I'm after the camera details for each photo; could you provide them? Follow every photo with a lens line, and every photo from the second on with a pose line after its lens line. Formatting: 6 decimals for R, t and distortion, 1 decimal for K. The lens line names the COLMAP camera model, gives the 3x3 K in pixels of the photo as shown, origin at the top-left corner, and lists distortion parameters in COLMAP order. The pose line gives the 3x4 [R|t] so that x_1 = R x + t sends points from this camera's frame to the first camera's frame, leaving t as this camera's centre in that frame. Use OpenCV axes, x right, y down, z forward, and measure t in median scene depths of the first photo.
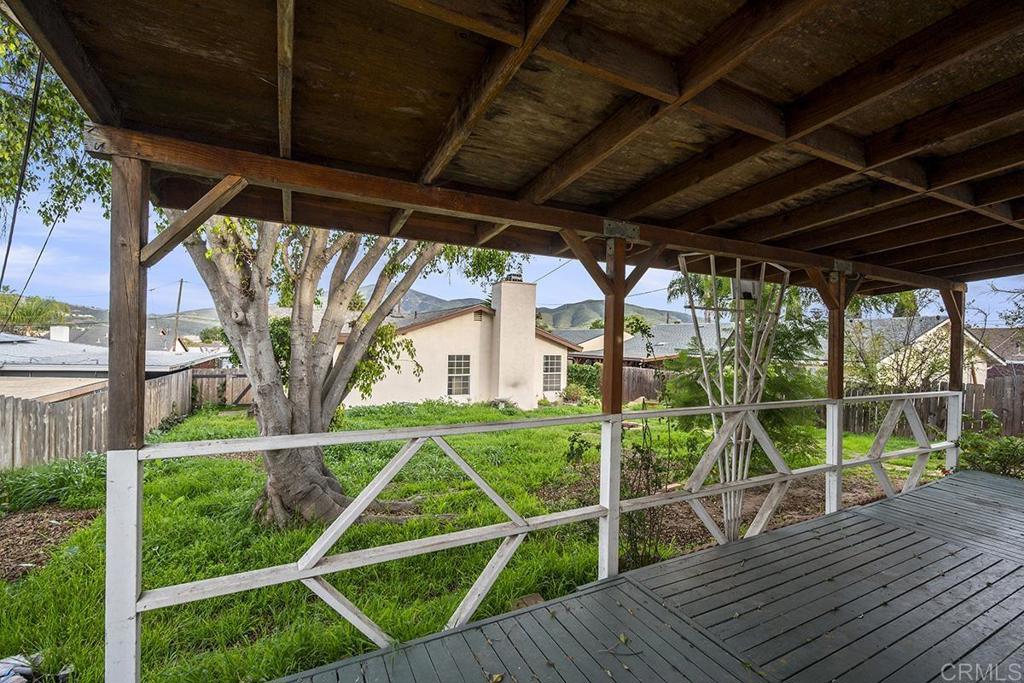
lens RADIAL K [[462.9, 0, 512.3], [0, 462.9, 341.2], [0, 0, 1]] dist [-0.000875, -0.000033]
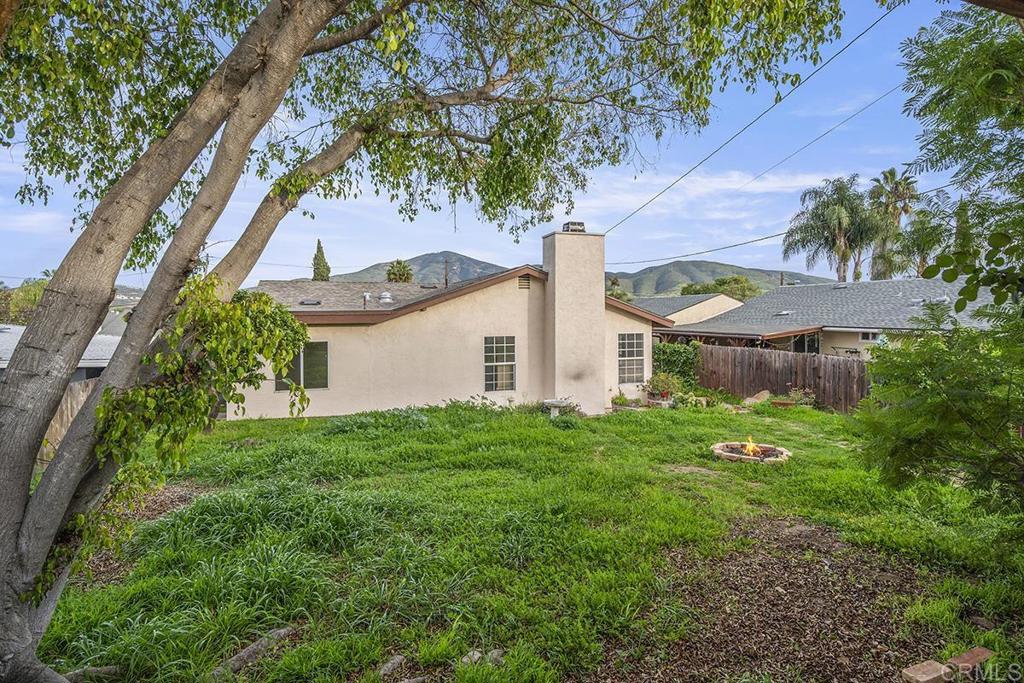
lens RADIAL K [[505.5, 0, 509.8], [0, 505.5, 311.5], [0, 0, 1]] dist [-0.000279, -0.001698]
pose [[0.987825, -0.026288, -0.153331, 0.022871], [0.025783, 0.999654, -0.005281, -0.004620], [0.153416, 0.001264, 0.988161, 0.199275]]
